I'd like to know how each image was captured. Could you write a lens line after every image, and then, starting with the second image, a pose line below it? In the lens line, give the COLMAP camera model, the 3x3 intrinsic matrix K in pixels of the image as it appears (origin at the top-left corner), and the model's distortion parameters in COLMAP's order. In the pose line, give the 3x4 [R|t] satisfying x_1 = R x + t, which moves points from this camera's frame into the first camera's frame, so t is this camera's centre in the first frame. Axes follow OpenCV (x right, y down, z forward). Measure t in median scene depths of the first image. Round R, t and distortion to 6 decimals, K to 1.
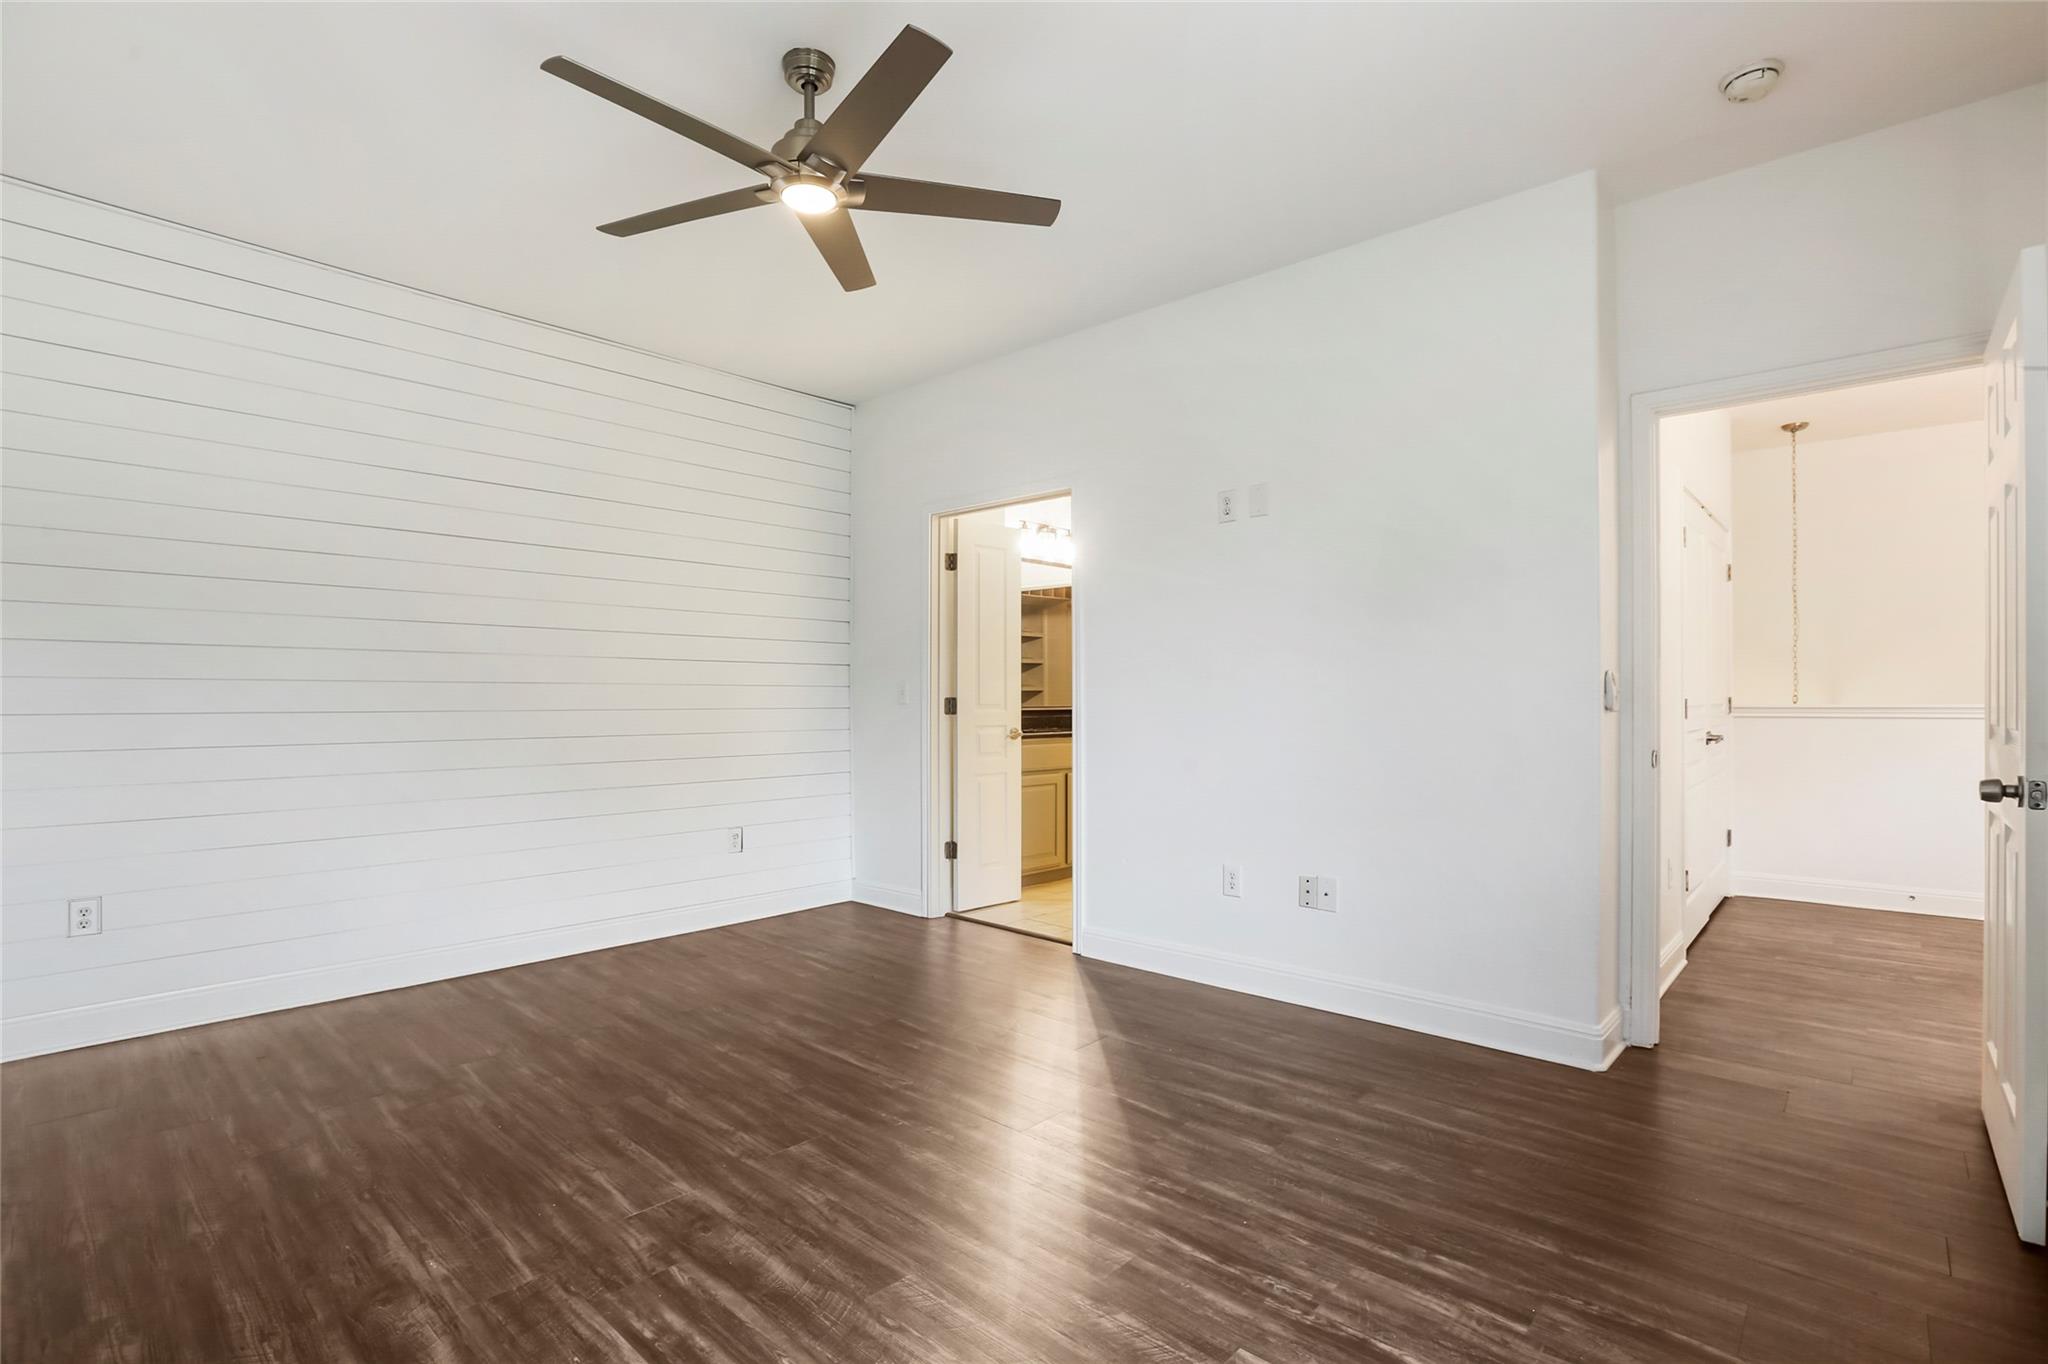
lens RADIAL K [[961.3, 0, 1025.3], [0, 961.3, 698.9], [0, 0, 1]] dist [-0.055250, 0.020905]
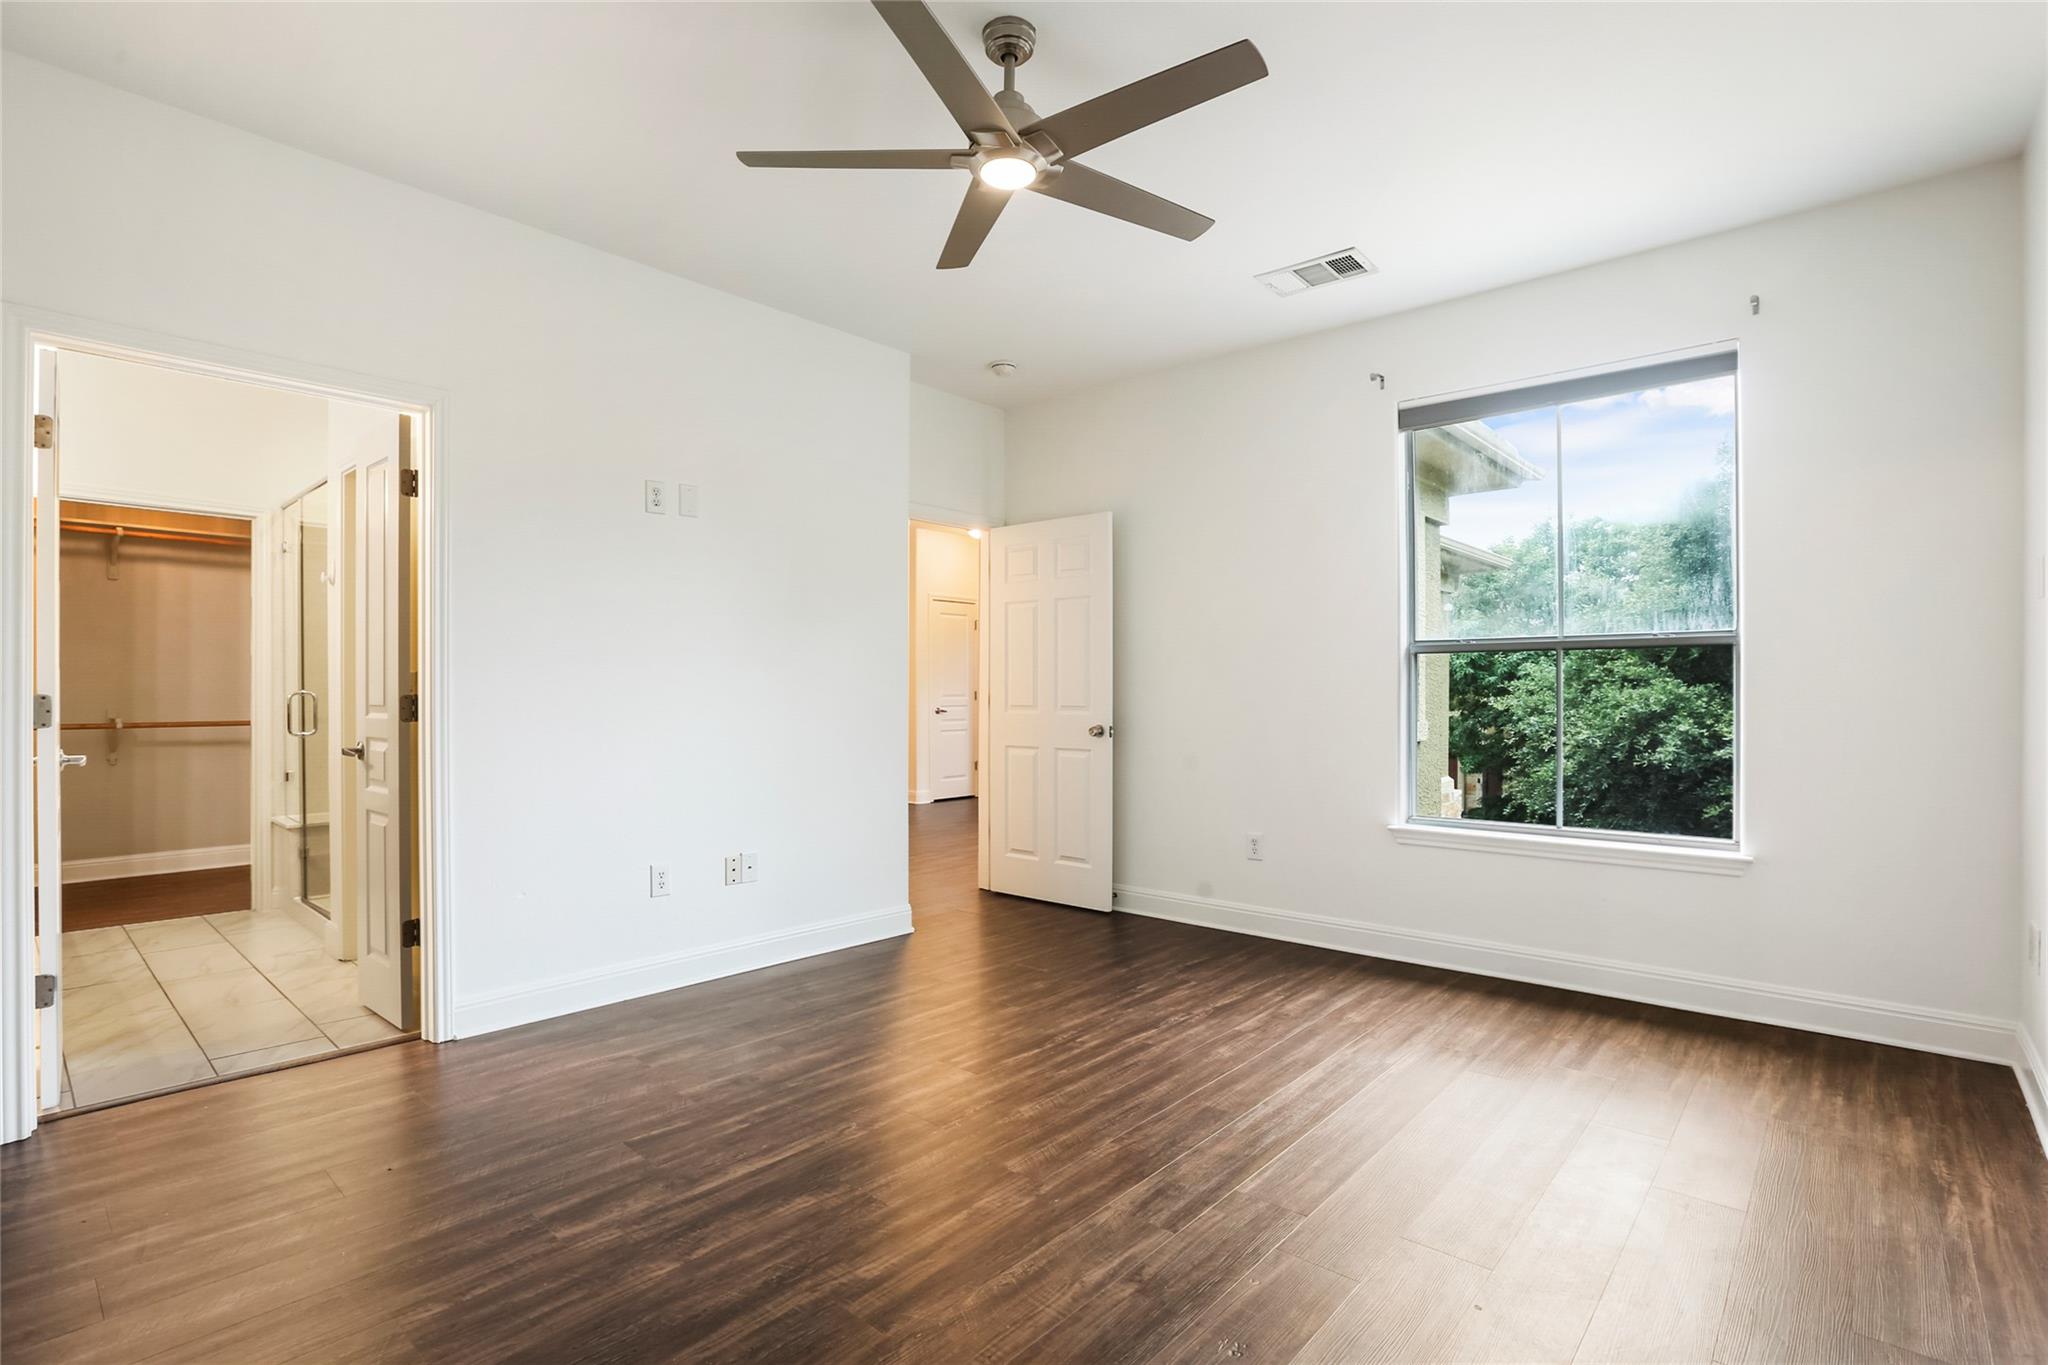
lens RADIAL K [[961.3, 0, 1025.3], [0, 961.3, 699.4], [0, 0, 1]] dist [-0.055250, 0.020905]
pose [[-0.006422, -0.008436, 0.999944, -1.230191], [0.003127, 0.999959, 0.008456, -0.004273], [-0.999974, 0.003181, -0.006396, 1.026081]]
